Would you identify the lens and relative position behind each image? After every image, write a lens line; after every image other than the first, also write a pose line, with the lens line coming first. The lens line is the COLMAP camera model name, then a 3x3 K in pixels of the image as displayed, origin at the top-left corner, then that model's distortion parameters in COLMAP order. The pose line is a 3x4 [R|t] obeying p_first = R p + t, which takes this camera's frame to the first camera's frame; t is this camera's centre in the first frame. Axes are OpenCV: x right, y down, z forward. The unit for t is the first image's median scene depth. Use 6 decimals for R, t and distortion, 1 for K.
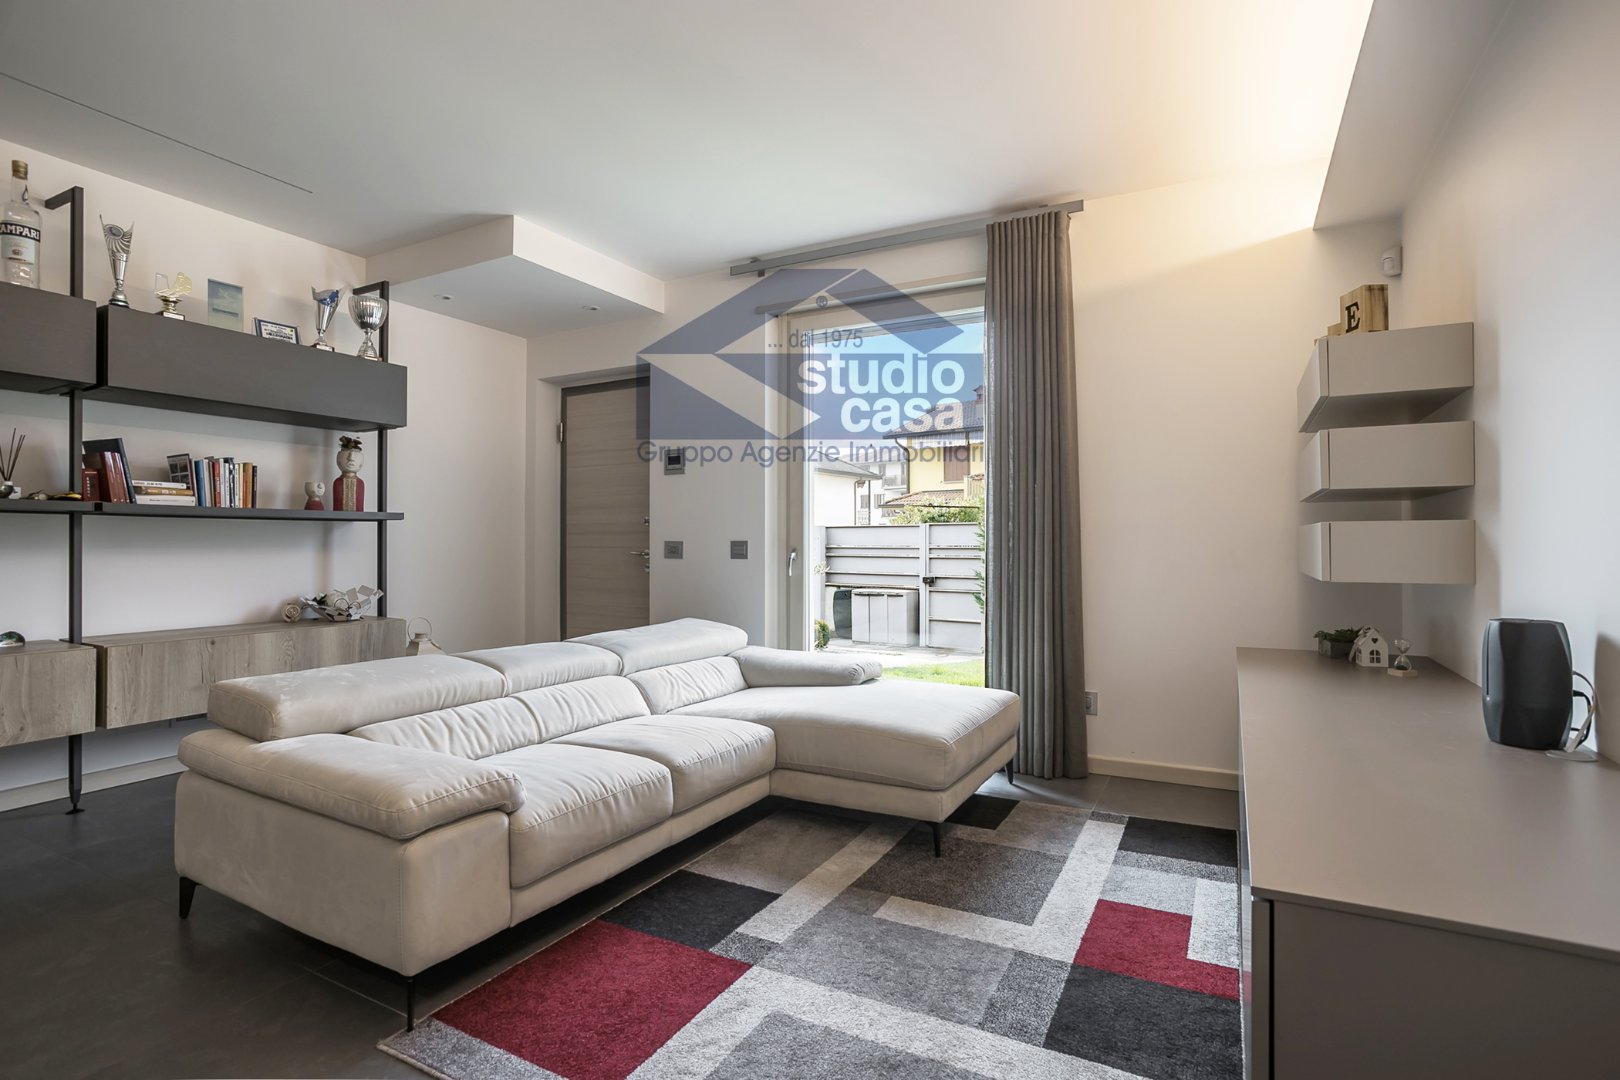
lens RADIAL K [[799.9, 0, 796.1], [0, 799.9, 531.0], [0, 0, 1]] dist [-0.041896, 0.021251]
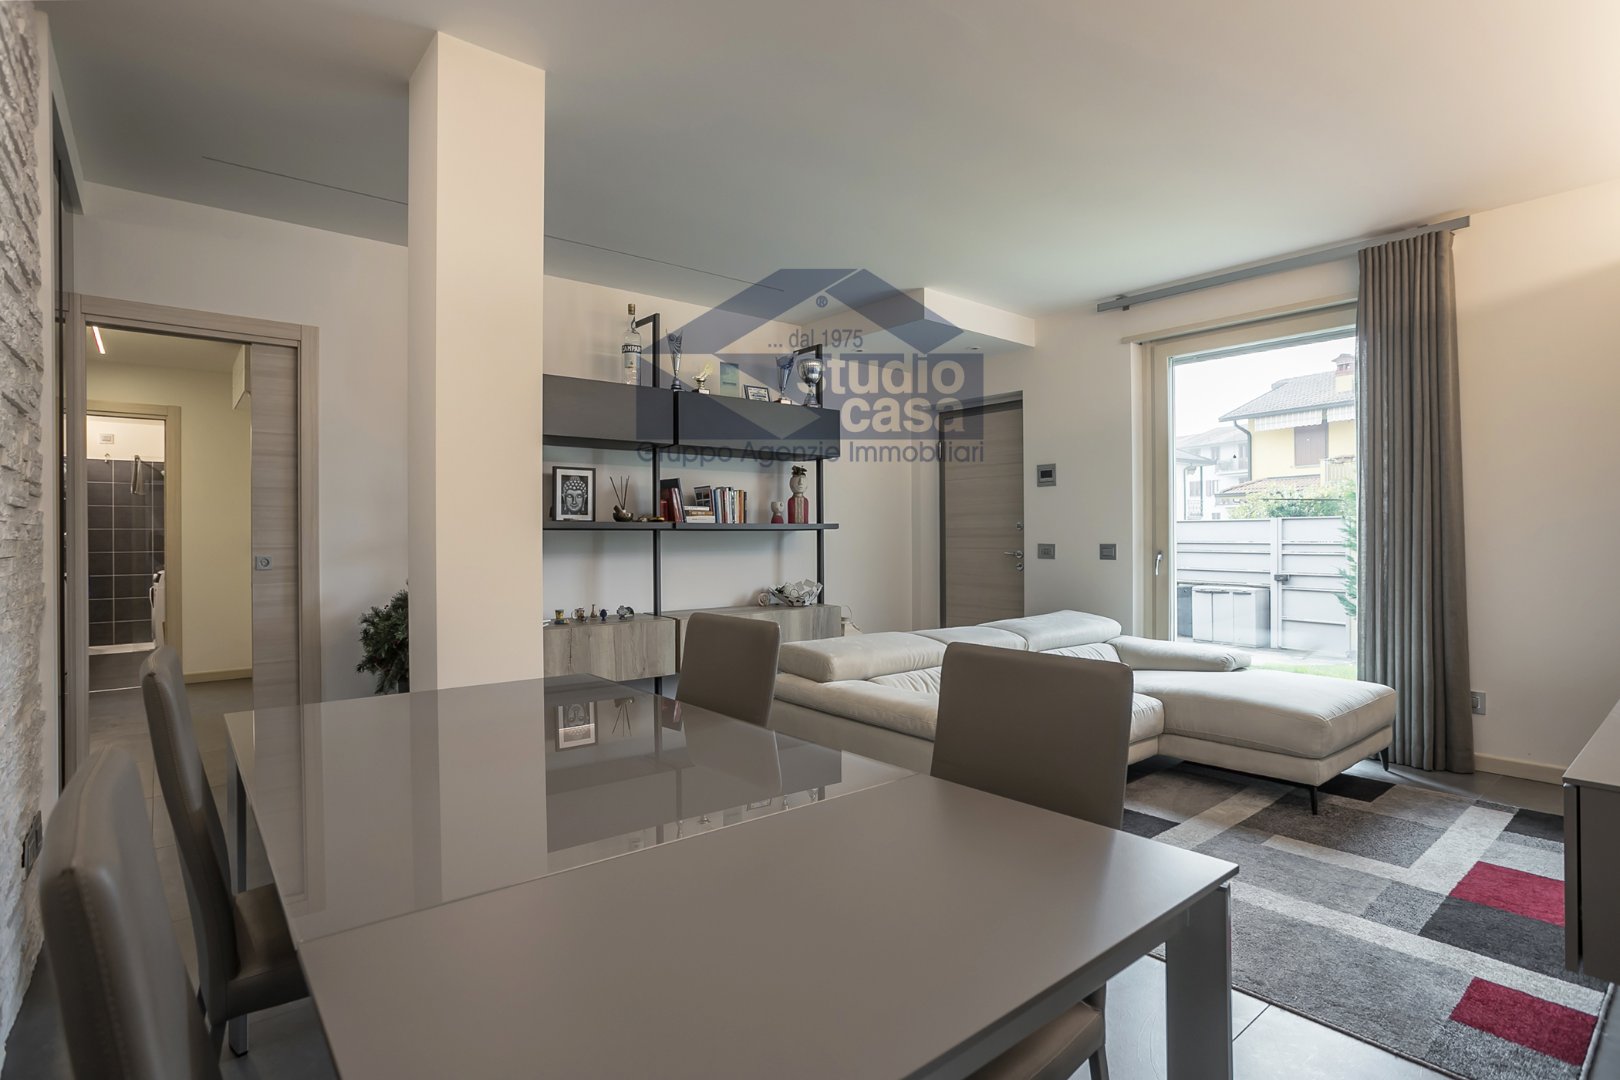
lens RADIAL K [[799.9, 0, 809.5], [0, 799.9, 534.2], [0, 0, 1]] dist [-0.041896, 0.021251]
pose [[0.933557, -0.004902, -0.358397, -0.079247], [0.009766, 0.999883, 0.011764, -0.024840], [0.358297, -0.014482, 0.933495, -0.280339]]
